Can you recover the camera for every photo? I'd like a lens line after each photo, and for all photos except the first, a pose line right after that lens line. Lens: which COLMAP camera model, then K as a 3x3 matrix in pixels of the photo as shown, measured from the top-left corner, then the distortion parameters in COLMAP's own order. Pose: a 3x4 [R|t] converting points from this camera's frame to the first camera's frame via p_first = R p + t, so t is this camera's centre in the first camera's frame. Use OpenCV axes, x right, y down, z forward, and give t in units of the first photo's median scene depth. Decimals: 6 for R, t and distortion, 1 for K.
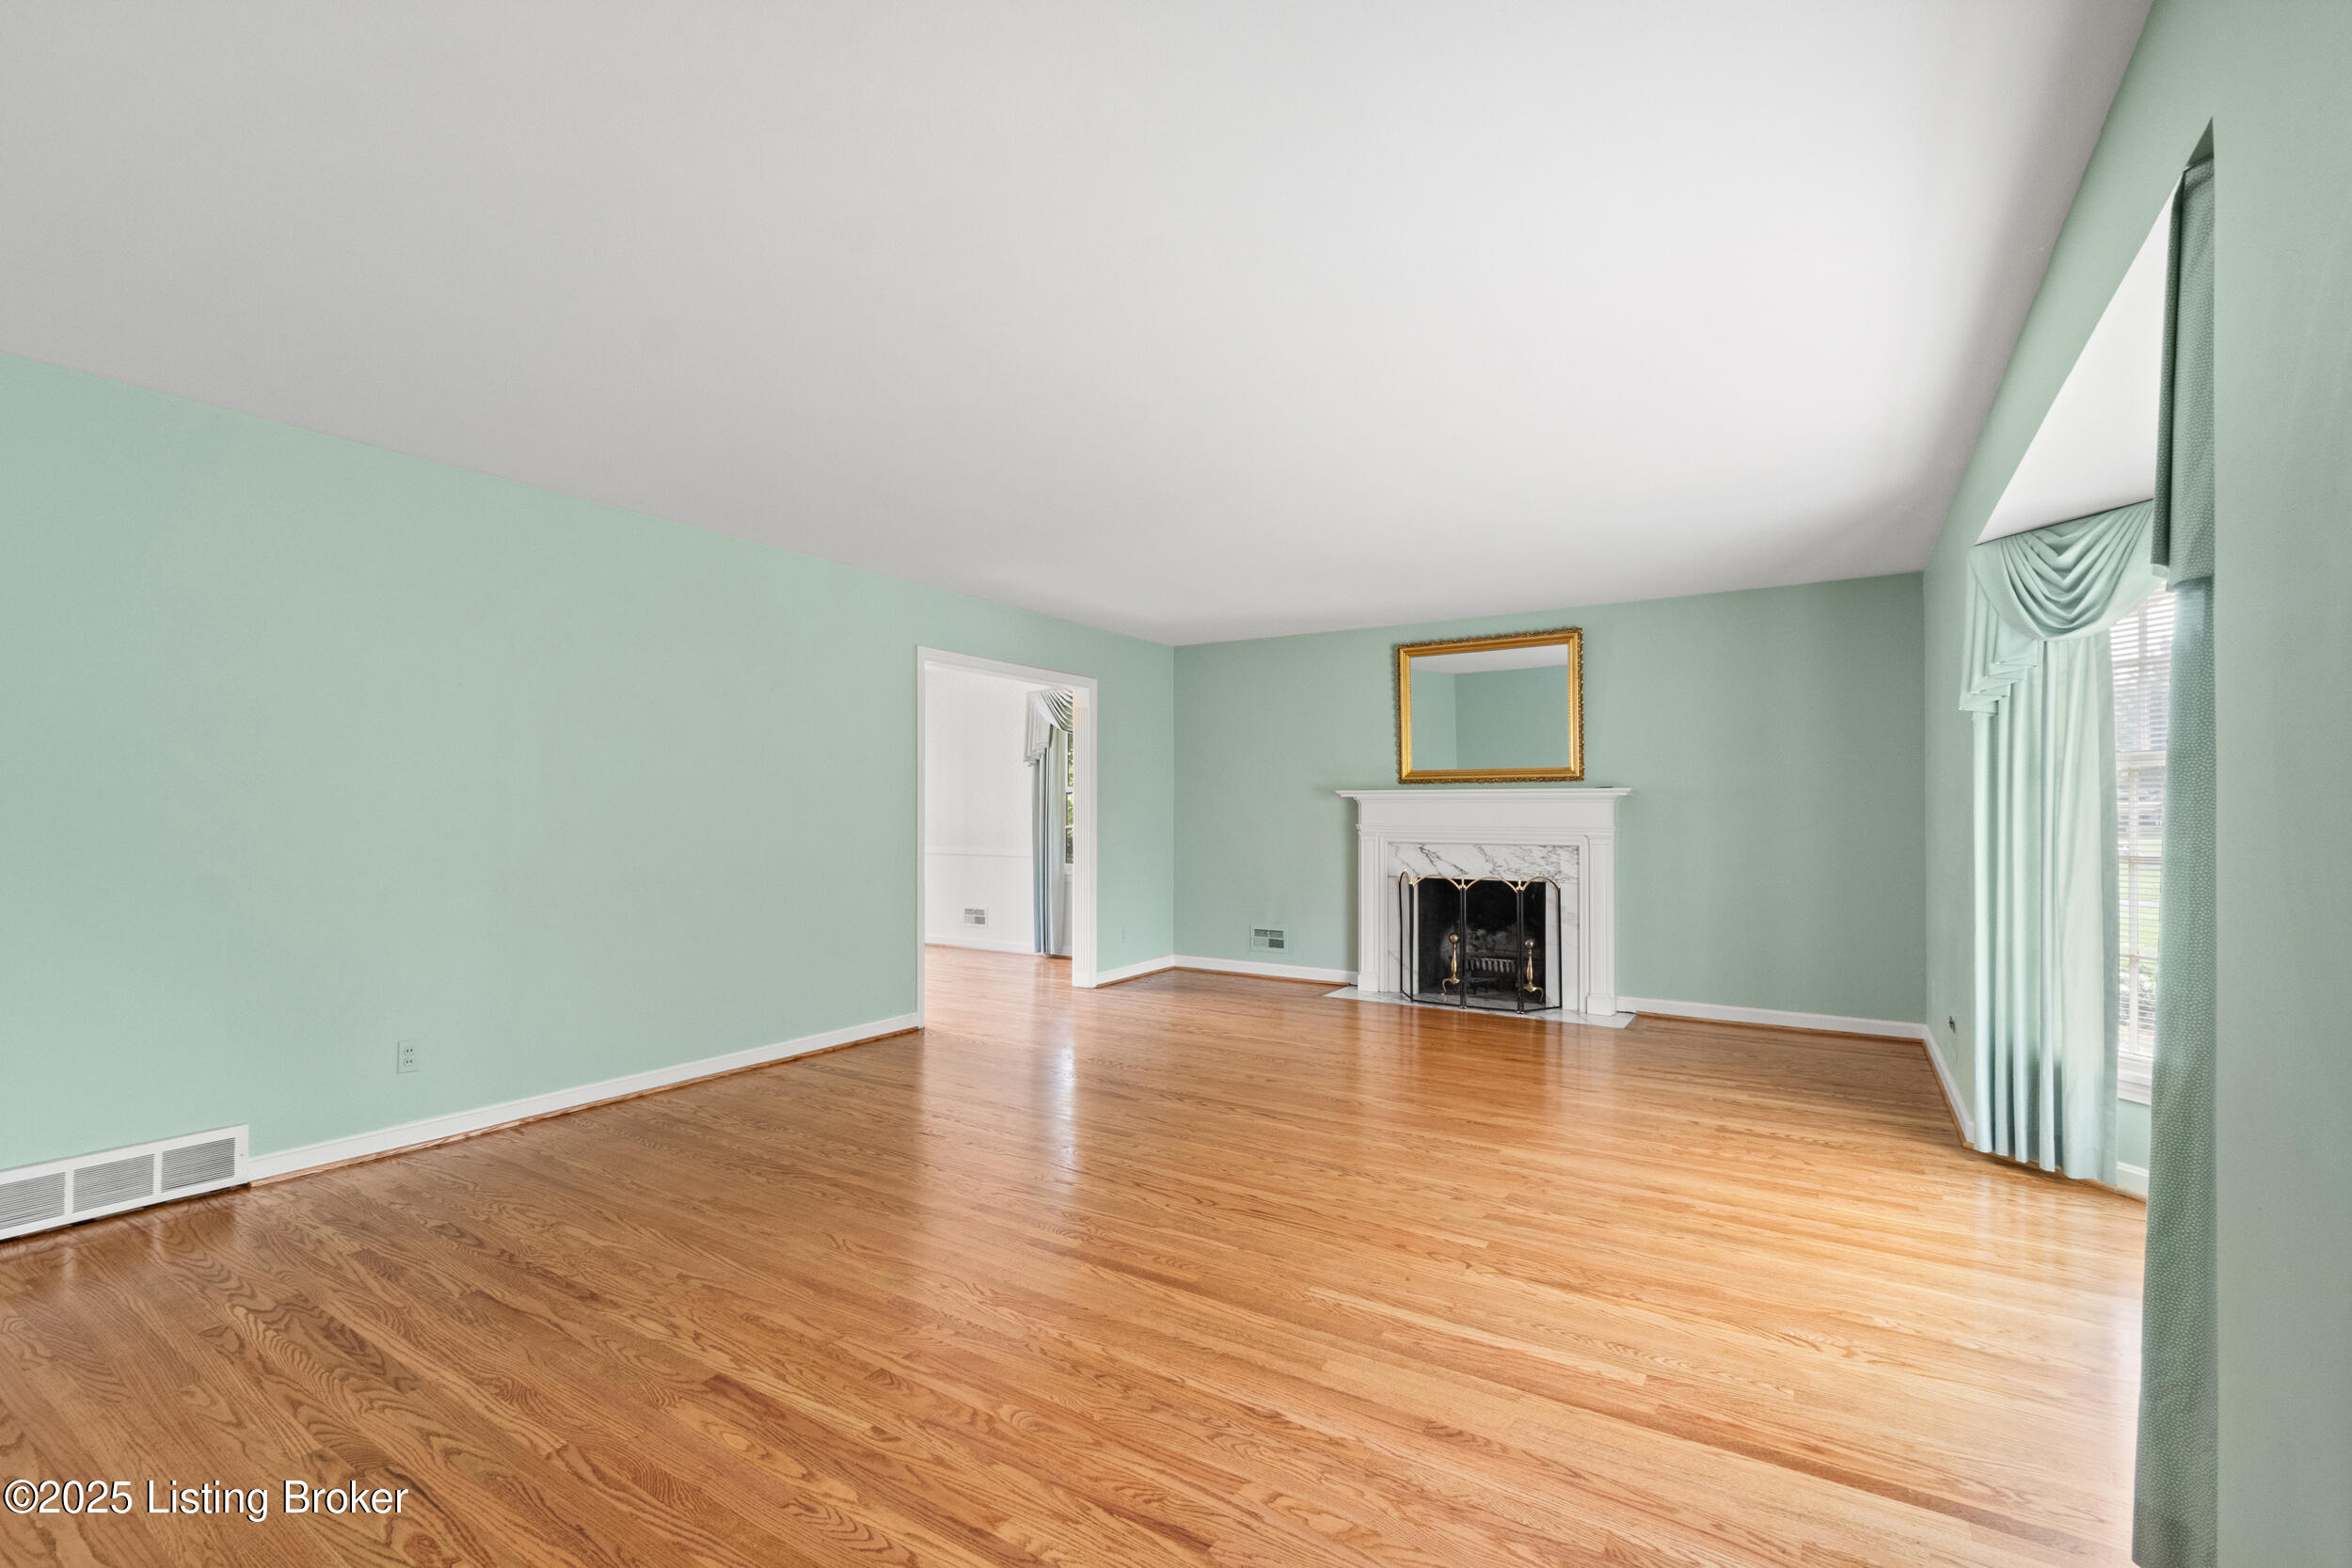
lens RADIAL K [[1029.0, 0, 1161.3], [0, 1029.0, 788.7], [0, 0, 1]] dist [-0.007036, 0.002483]
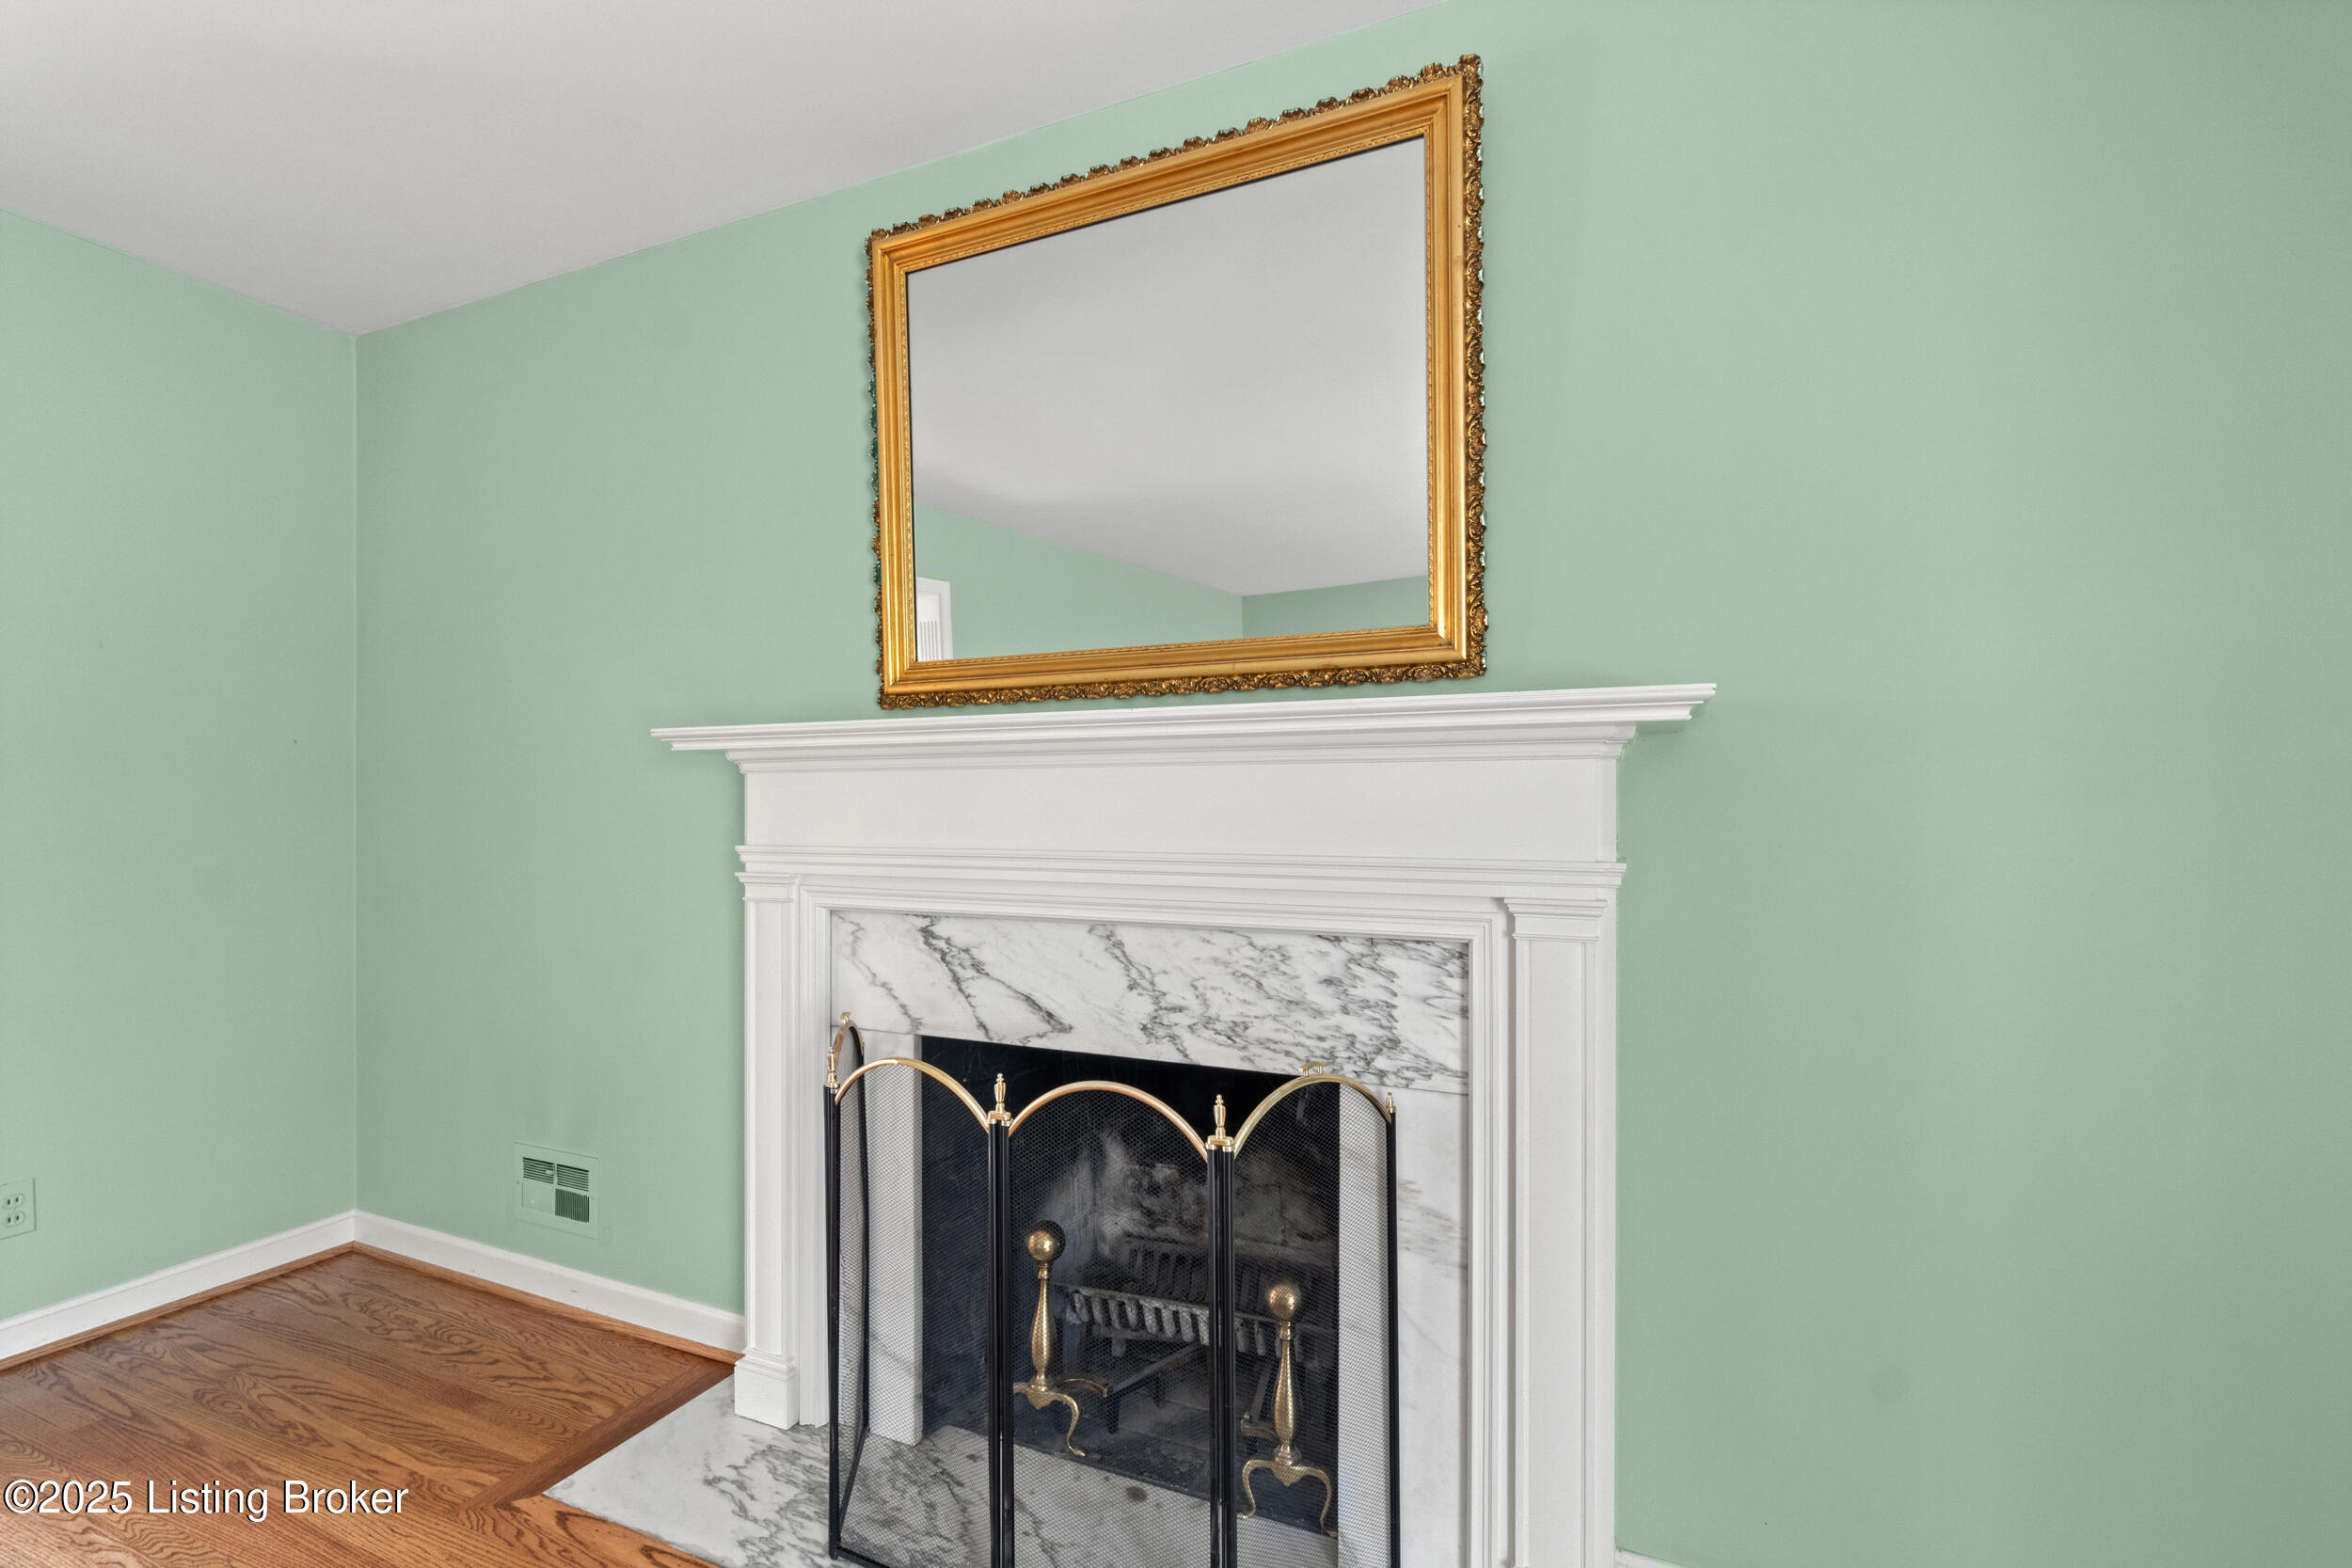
lens RADIAL K [[1029.0, 0, 1181.9], [0, 1029.0, 796.8], [0, 0, 1]] dist [-0.007036, 0.002483]
pose [[0.987067, -0.000478, 0.160308, 0.291182], [-0.000729, 0.999972, 0.007465, 0.019645], [-0.160307, -0.007485, 0.987039, 0.747146]]
